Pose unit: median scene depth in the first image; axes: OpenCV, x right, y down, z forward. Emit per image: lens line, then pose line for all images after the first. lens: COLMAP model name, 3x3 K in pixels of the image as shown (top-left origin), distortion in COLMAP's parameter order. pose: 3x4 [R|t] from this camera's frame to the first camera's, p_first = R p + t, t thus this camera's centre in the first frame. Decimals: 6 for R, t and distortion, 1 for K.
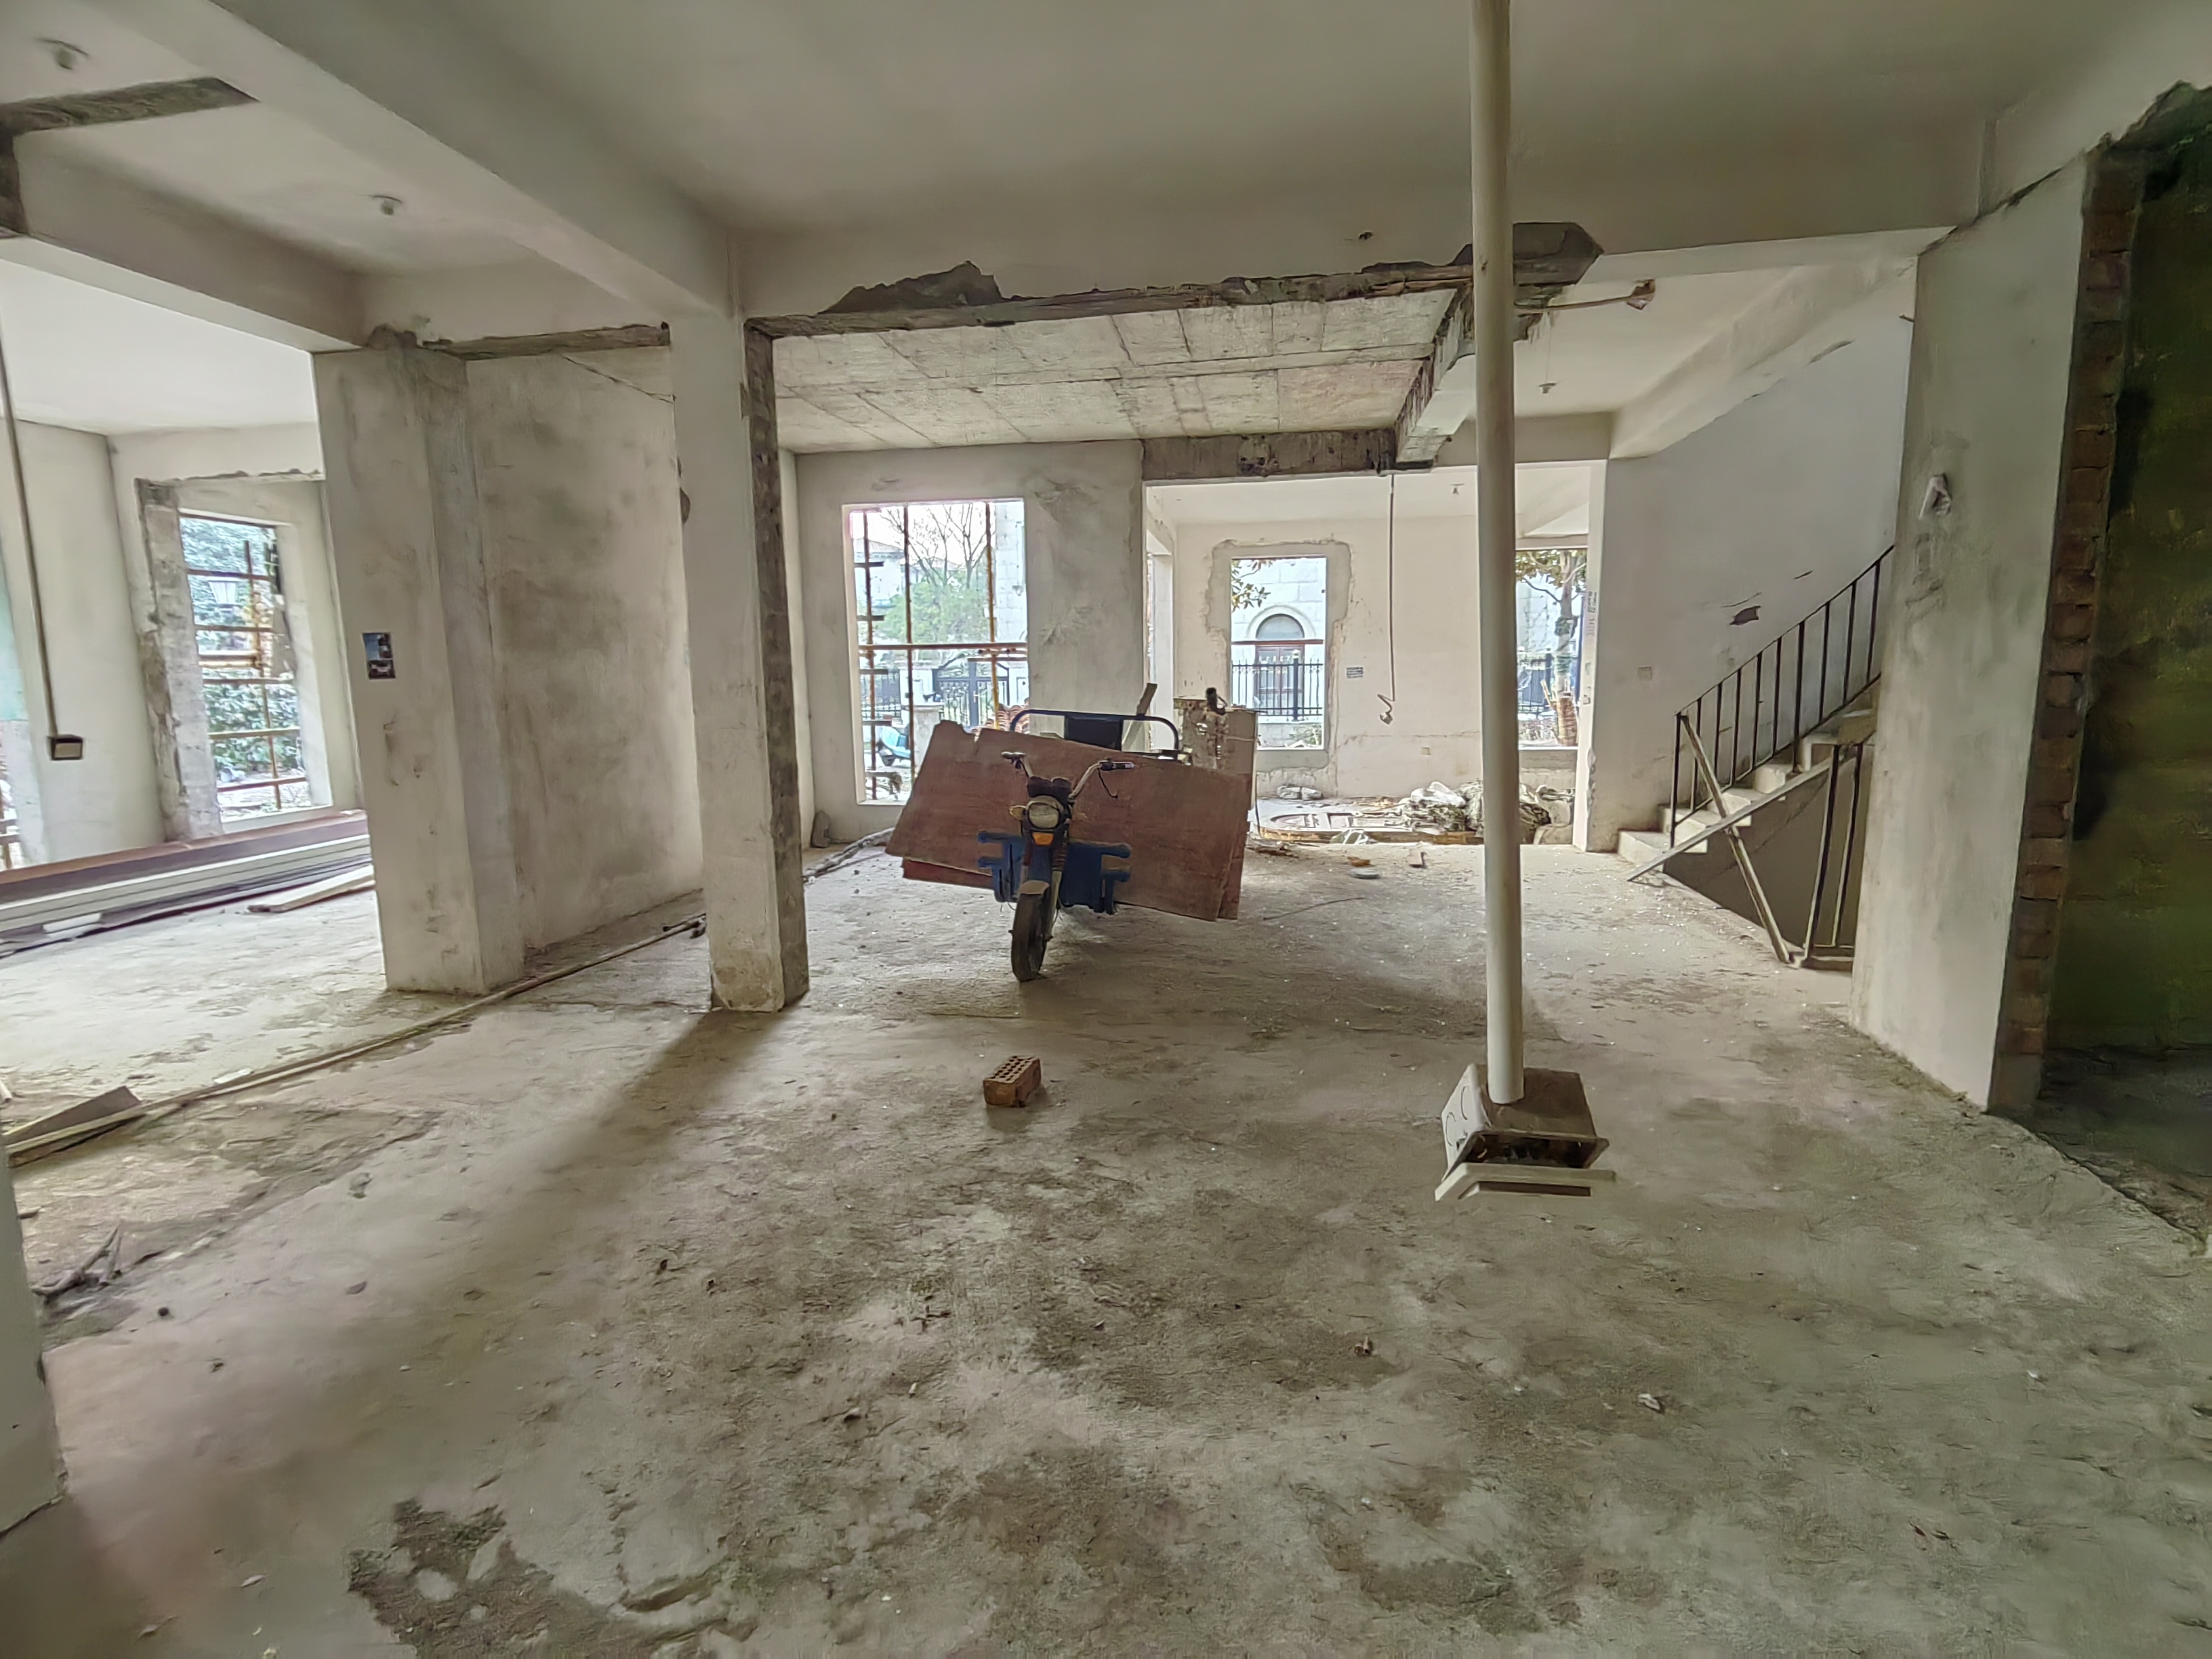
lens RADIAL K [[1040.0, 0, 1116.8], [0, 1040.0, 821.2], [0, 0, 1]] dist [-0.003000, -0.007386]
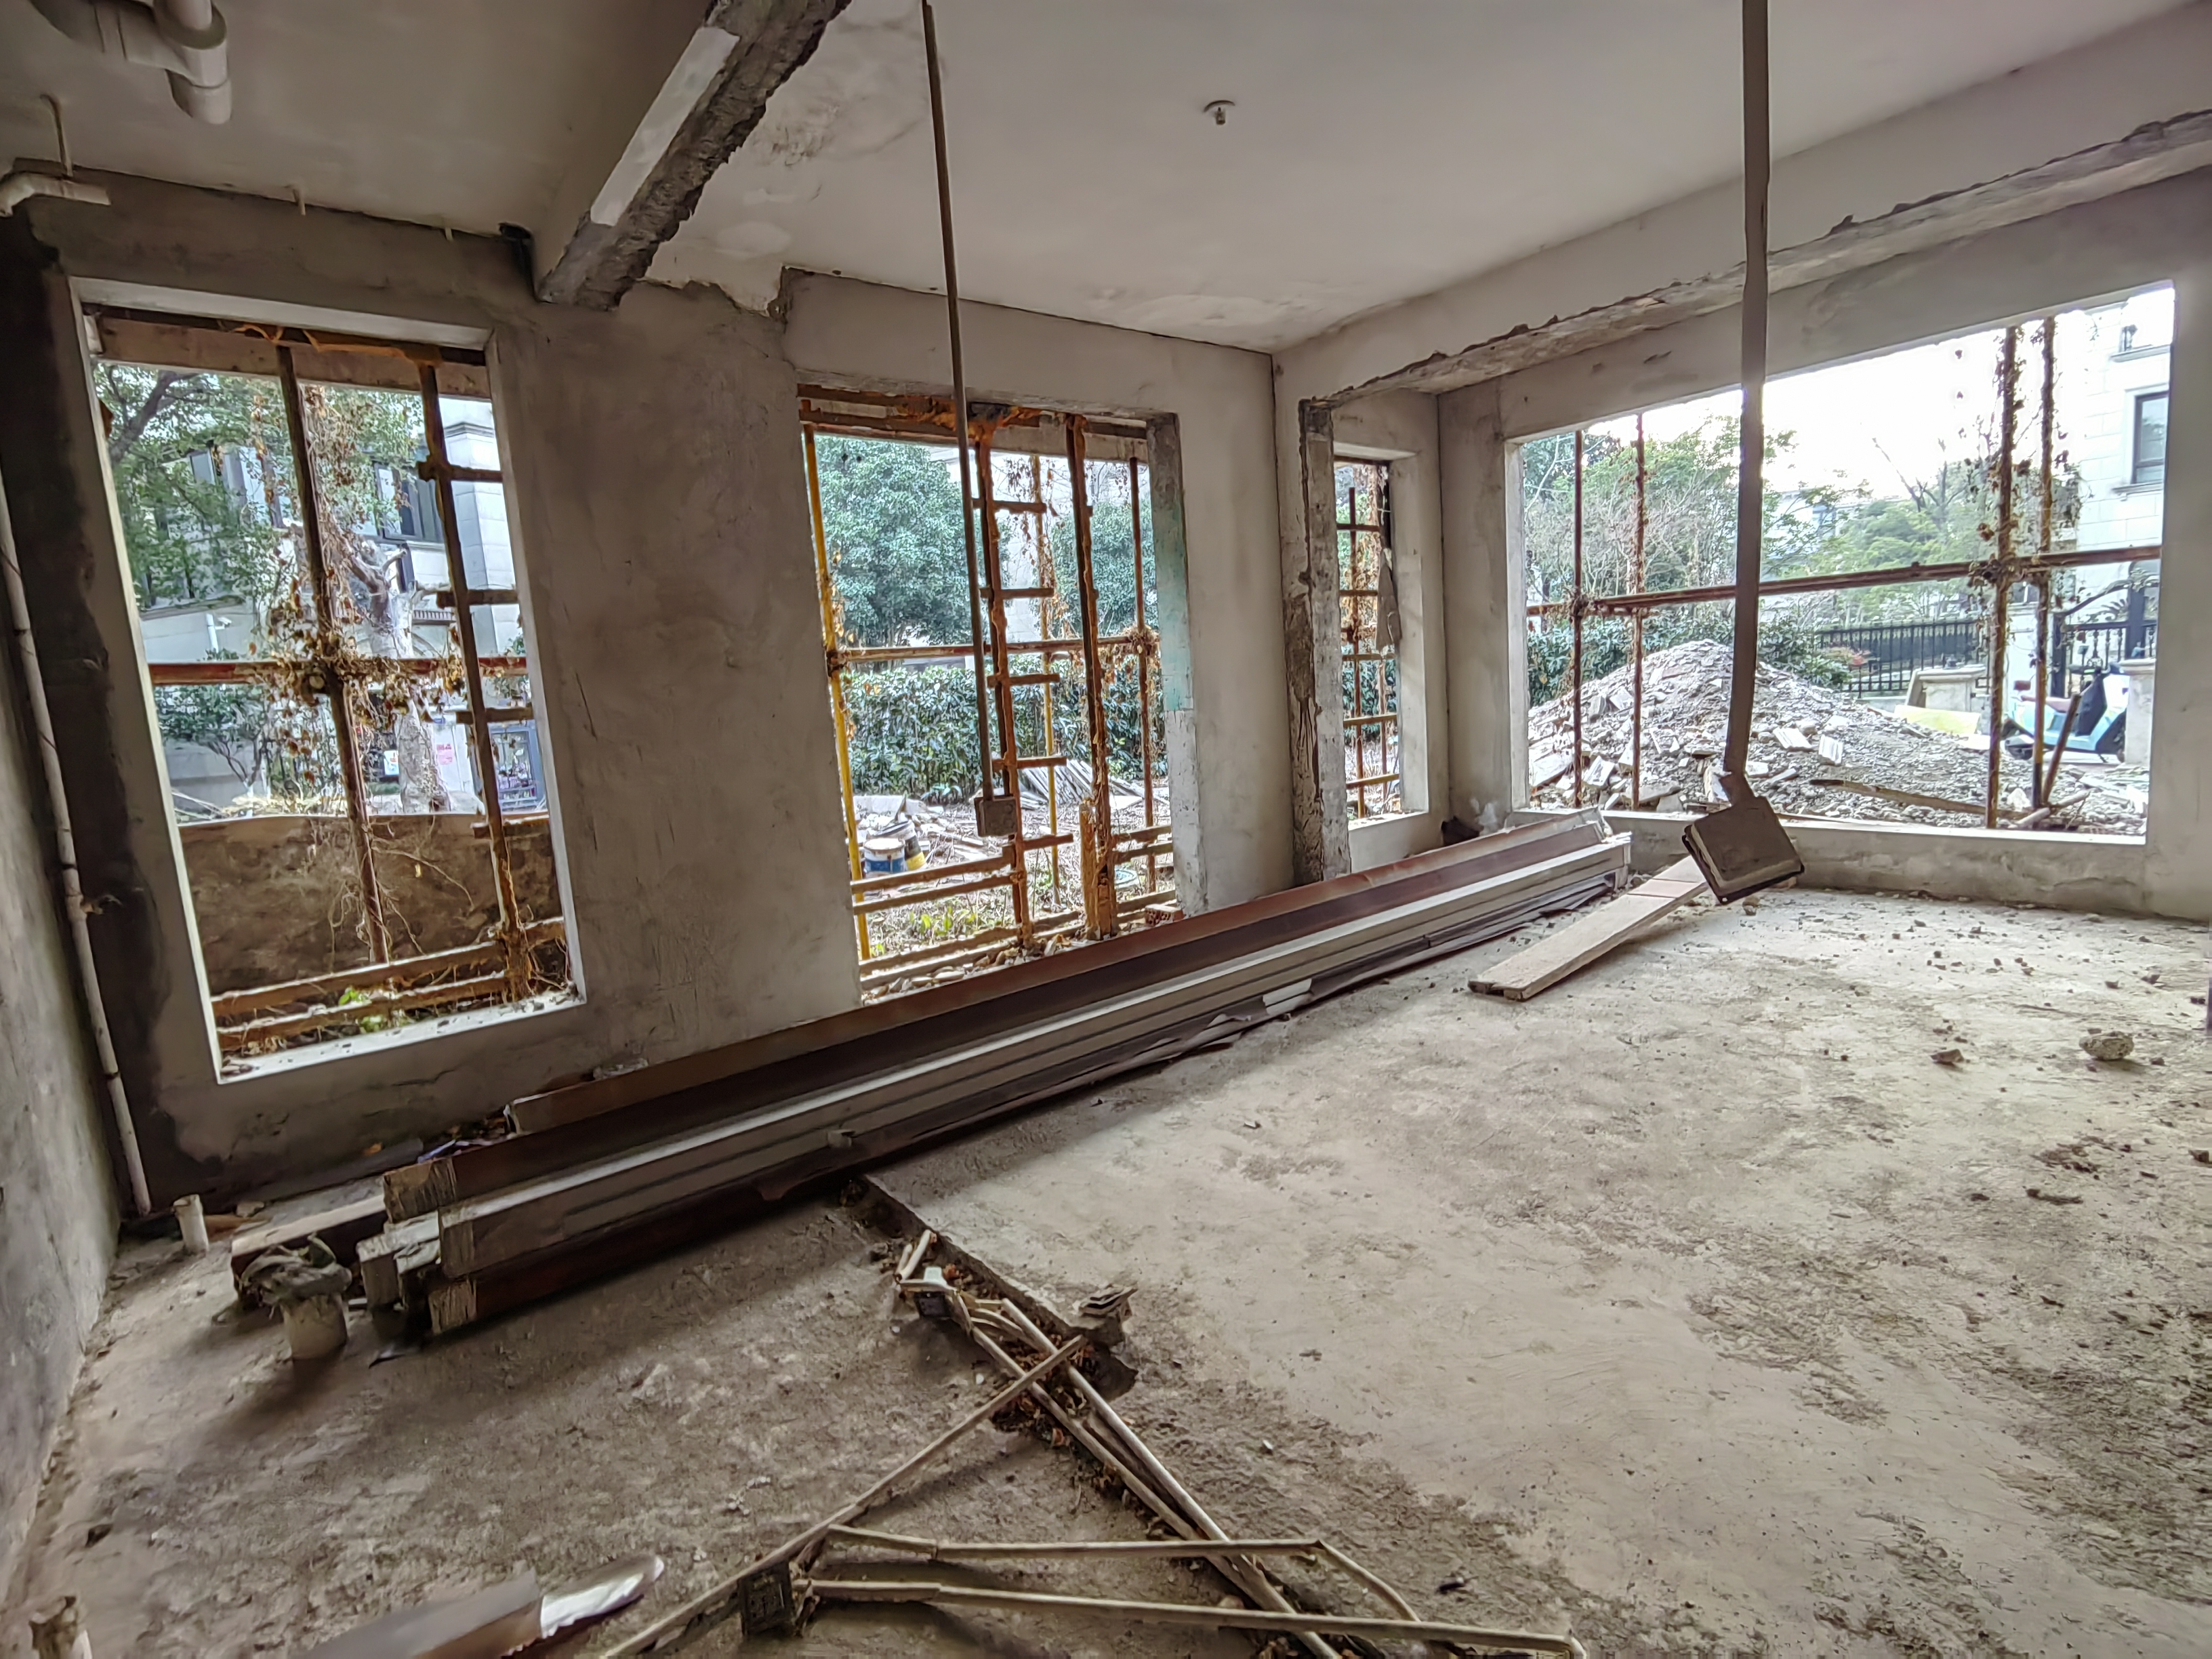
lens RADIAL K [[1040.0, 0, 1100.1], [0, 1040.0, 829.5], [0, 0, 1]] dist [-0.003000, -0.007386]
pose [[0.733242, 0.056099, -0.677649, -0.491485], [-0.039393, 0.998422, 0.040030, -0.028786], [0.678825, -0.002657, 0.734295, 0.301152]]
